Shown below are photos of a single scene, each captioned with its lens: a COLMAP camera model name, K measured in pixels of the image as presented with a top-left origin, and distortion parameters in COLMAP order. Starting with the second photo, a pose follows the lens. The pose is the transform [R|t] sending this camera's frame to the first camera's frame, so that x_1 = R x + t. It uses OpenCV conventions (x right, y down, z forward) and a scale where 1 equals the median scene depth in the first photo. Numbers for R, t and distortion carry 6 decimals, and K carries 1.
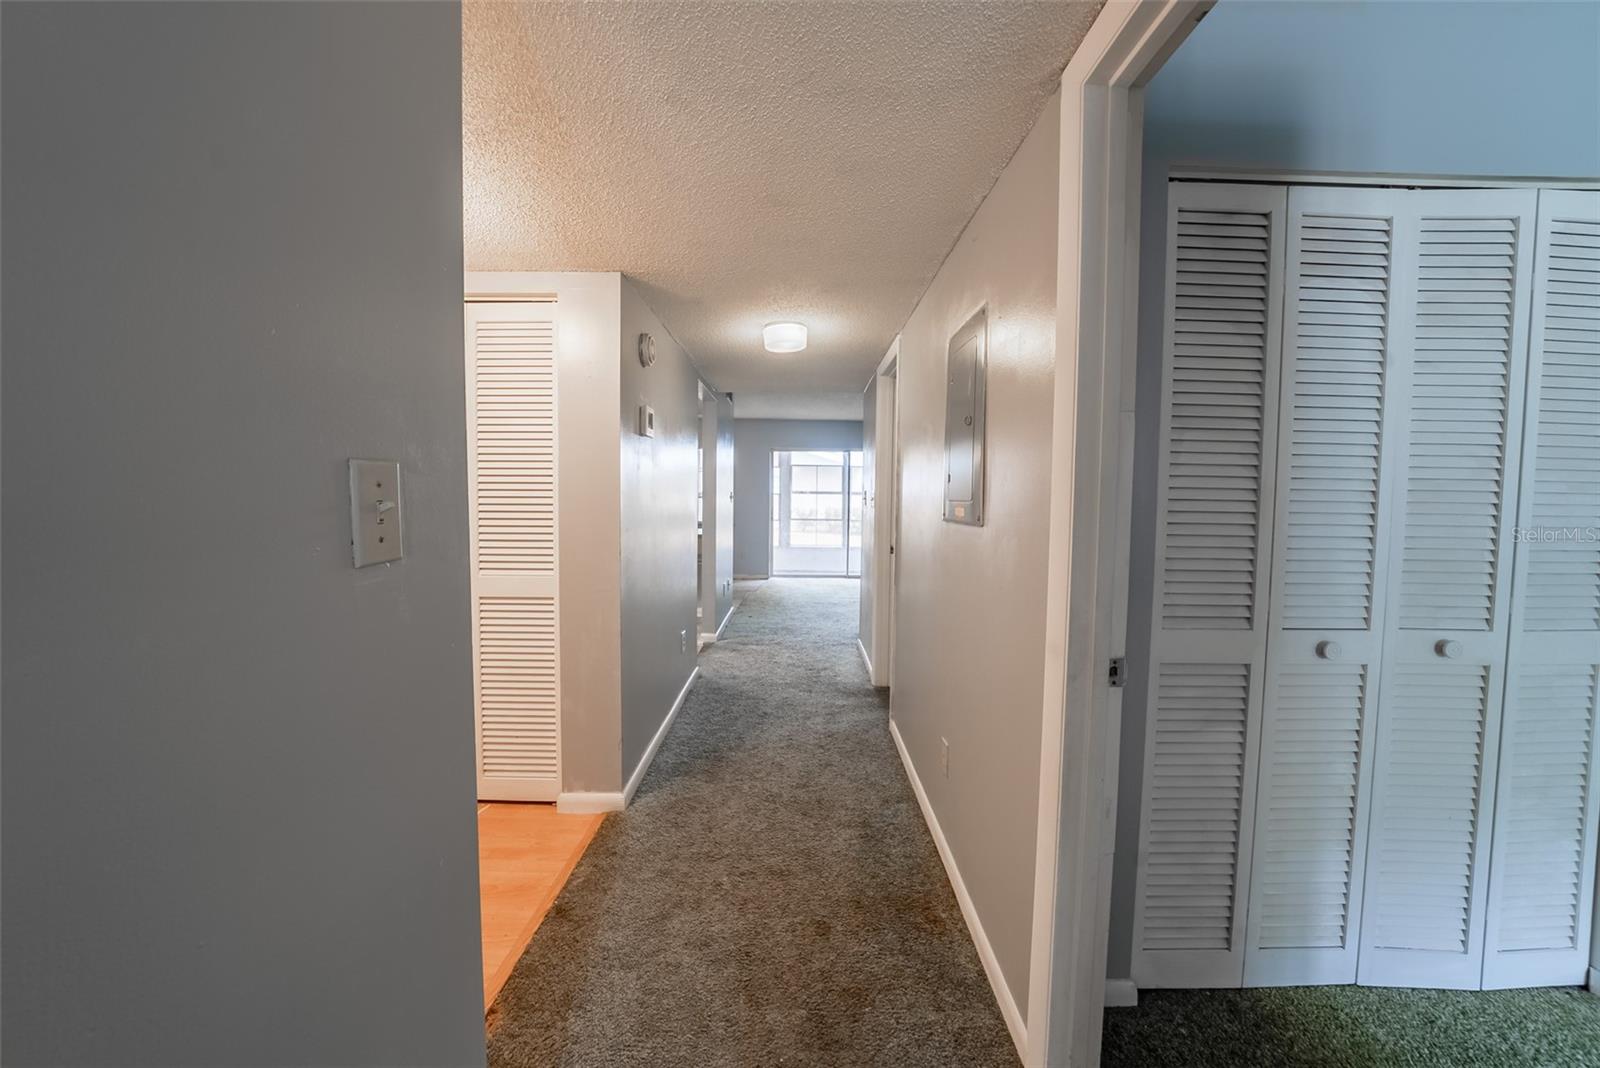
lens RADIAL K [[563.0, 0, 805.7], [0, 563.0, 526.1], [0, 0, 1]] dist [-0.028876, 0.005035]
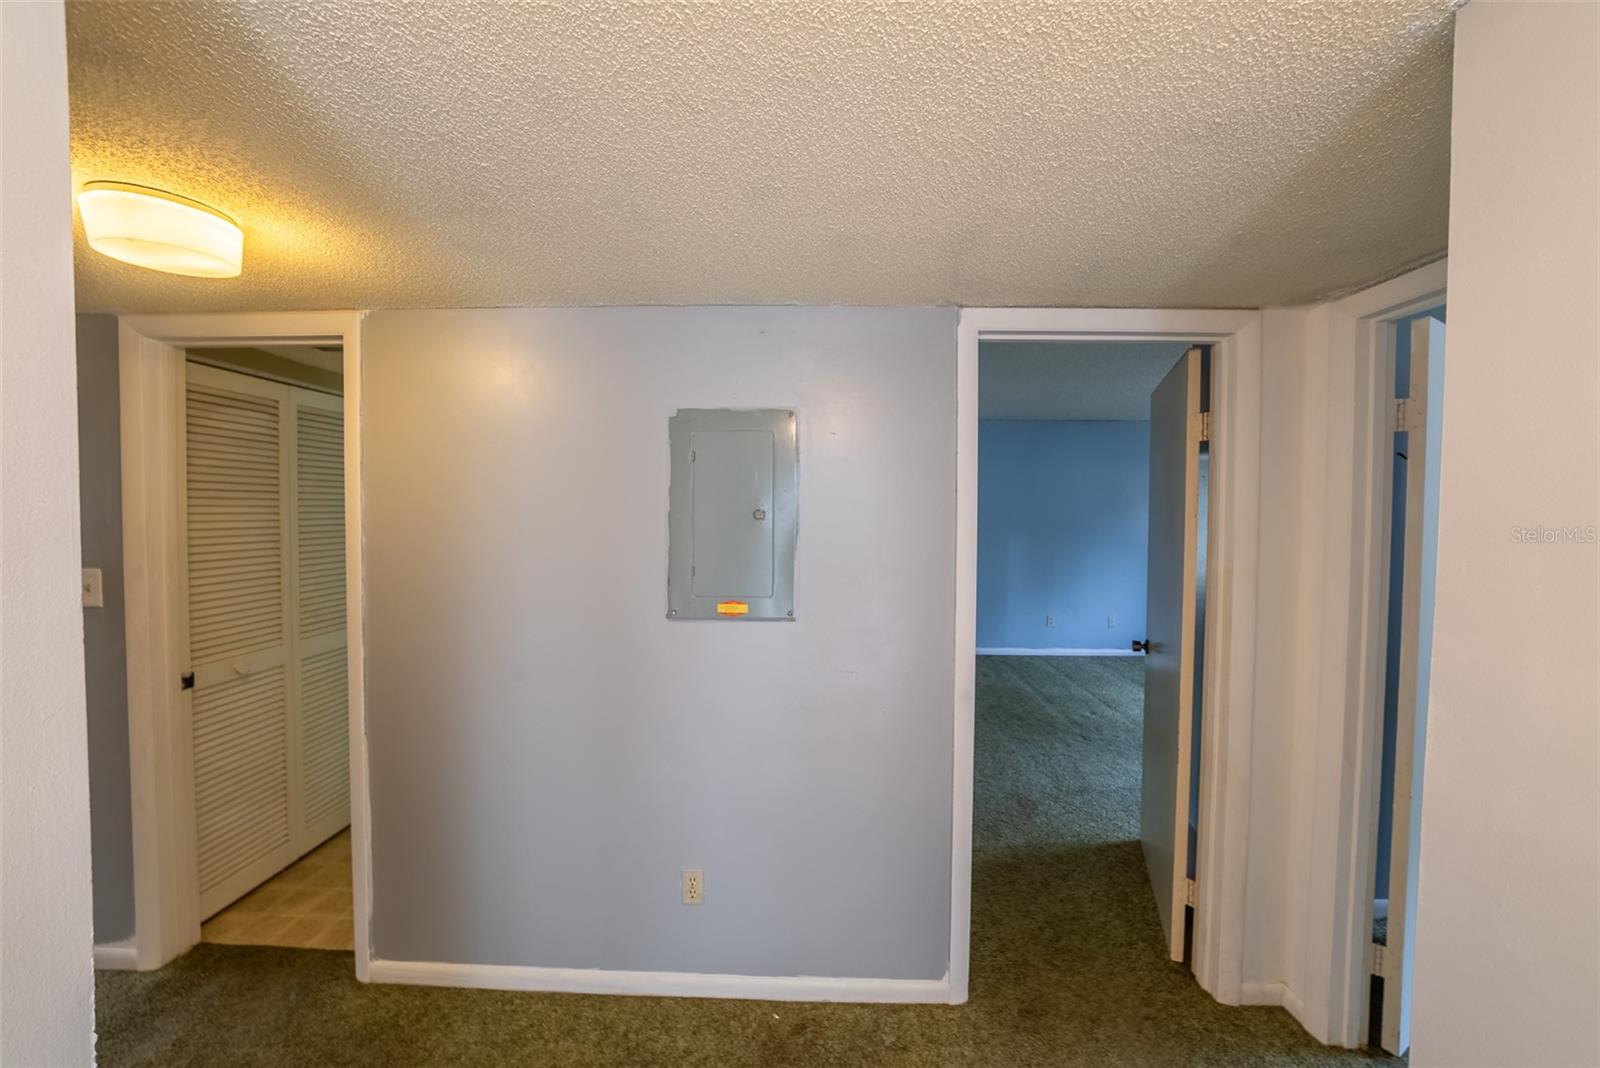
lens RADIAL K [[563.0, 0, 805.7], [0, 563.0, 526.1], [0, 0, 1]] dist [-0.028876, 0.005035]
pose [[0.033121, -0.035674, 0.998814, -0.281159], [0.042240, 0.998520, 0.034263, -0.082151], [-0.998558, 0.041055, 0.034579, 0.360977]]
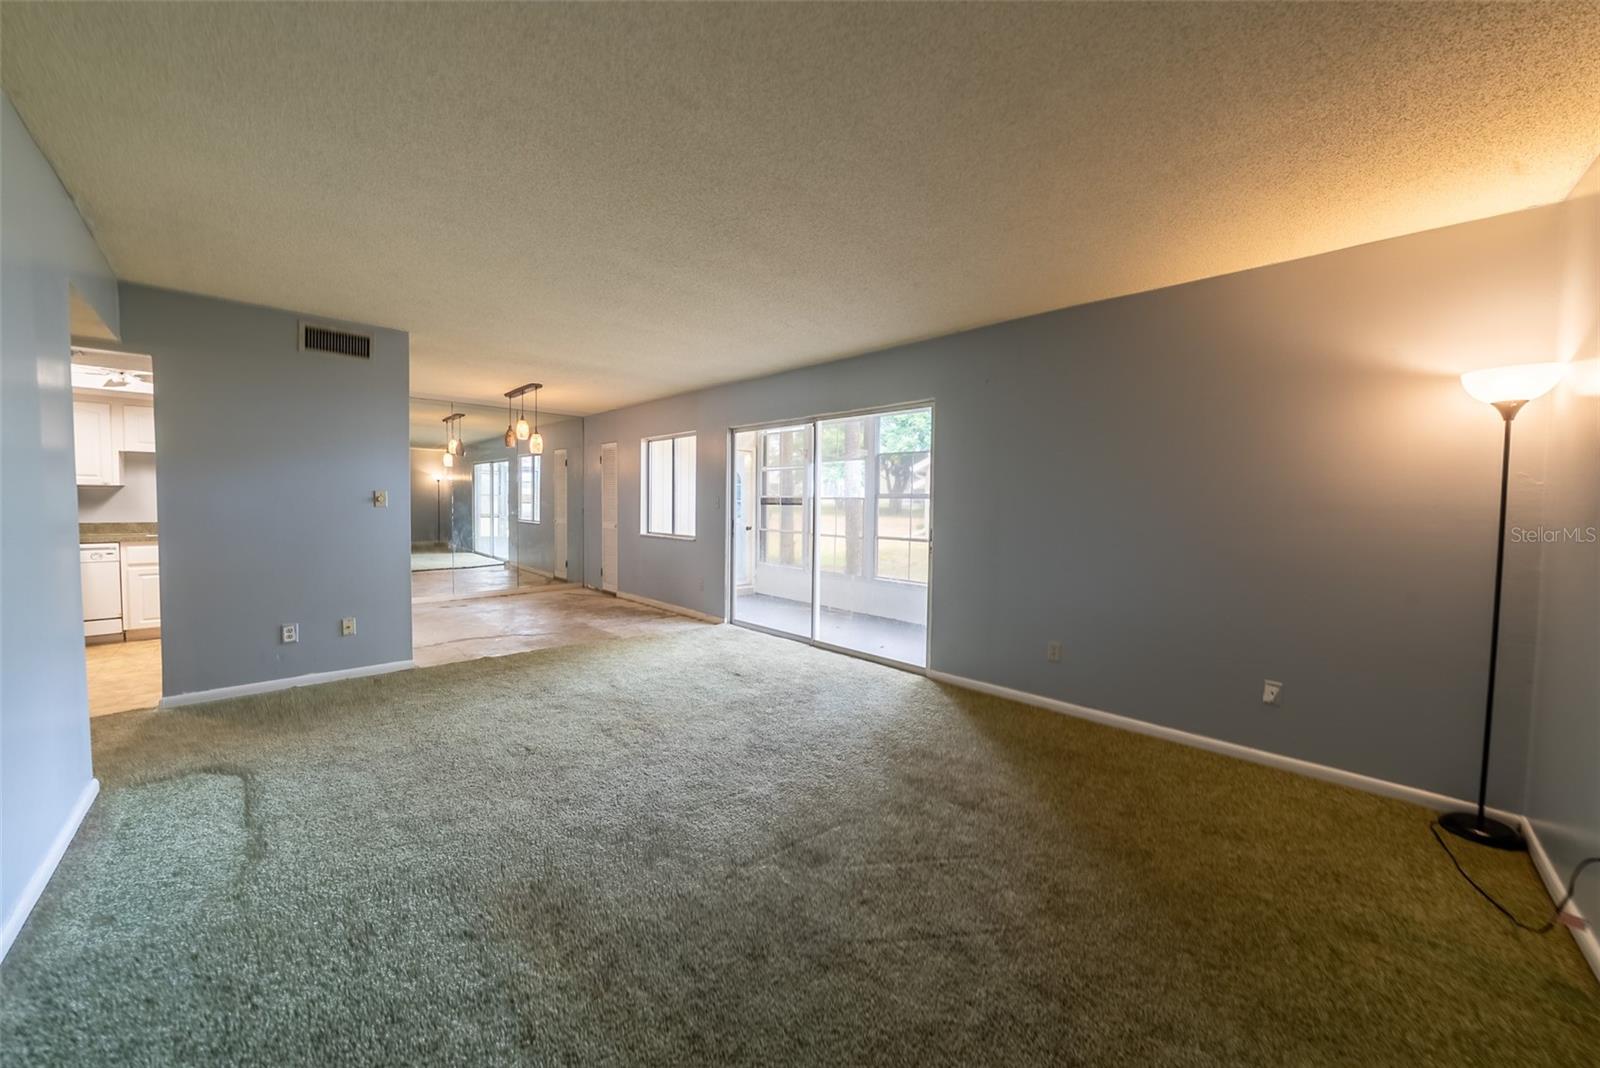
lens RADIAL K [[563.0, 0, 805.7], [0, 563.0, 526.1], [0, 0, 1]] dist [-0.028876, 0.005035]
pose [[0.699965, 0.024657, -0.713751, 0.974766], [-0.037800, 0.999282, -0.002549, -0.053035], [0.713176, 0.028764, 0.700395, 1.246723]]
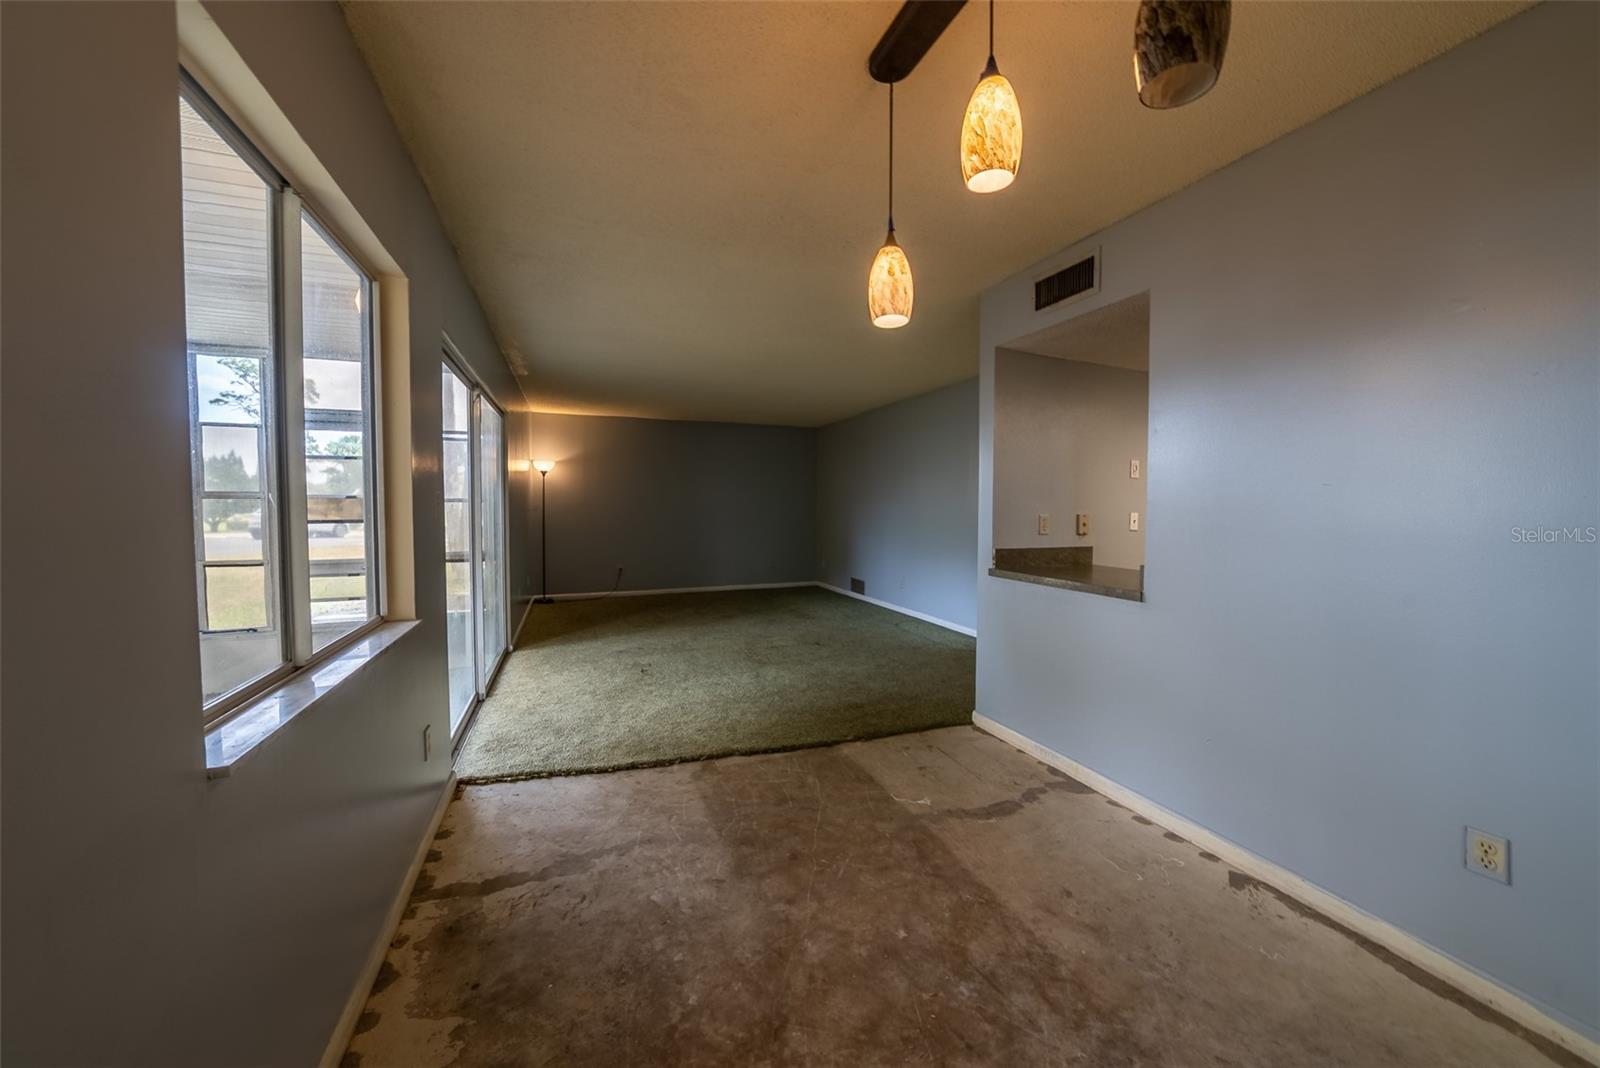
lens RADIAL K [[563.0, 0, 805.7], [0, 563.0, 526.1], [0, 0, 1]] dist [-0.028876, 0.005035]
pose [[-0.366171, -0.049353, 0.929238, -0.803848], [0.037237, 0.997016, 0.067626, -0.108688], [-0.929802, 0.059365, -0.363240, 1.922634]]
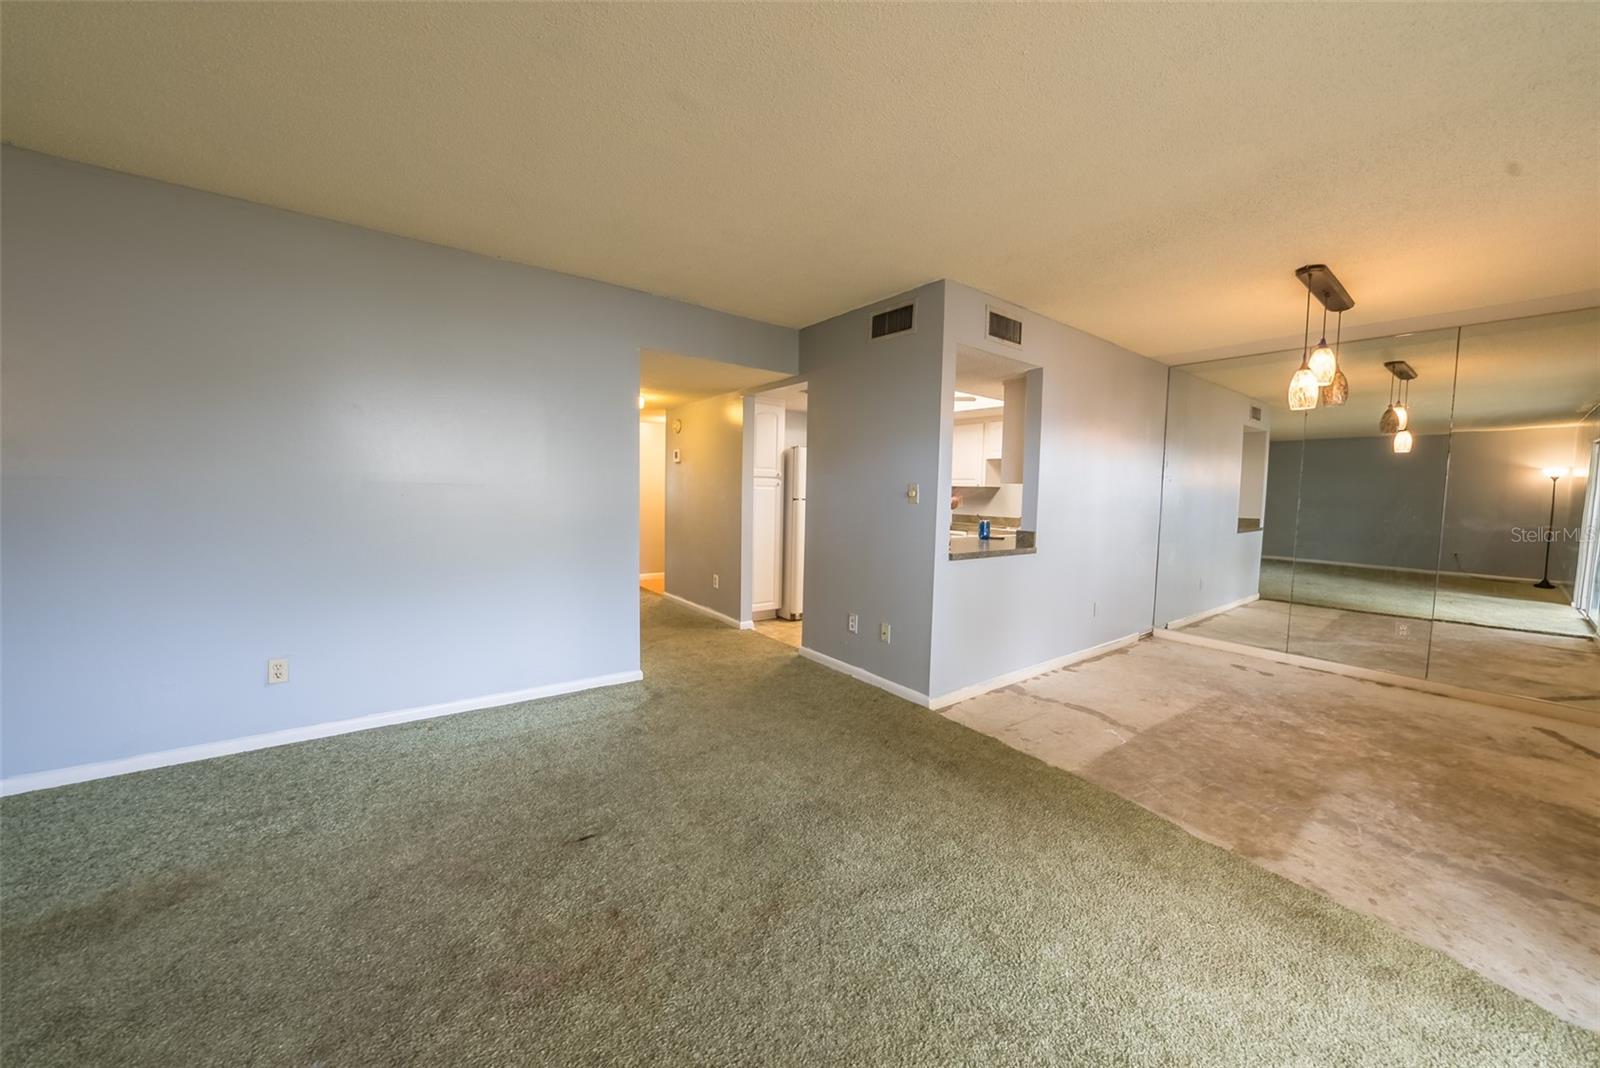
lens RADIAL K [[563.0, 0, 805.7], [0, 563.0, 526.1], [0, 0, 1]] dist [-0.028876, 0.005035]
pose [[-0.805755, 0.006629, -0.592212, 0.406945], [-0.063387, 0.993228, 0.097362, -0.096010], [0.588847, 0.115988, -0.799878, 1.932950]]
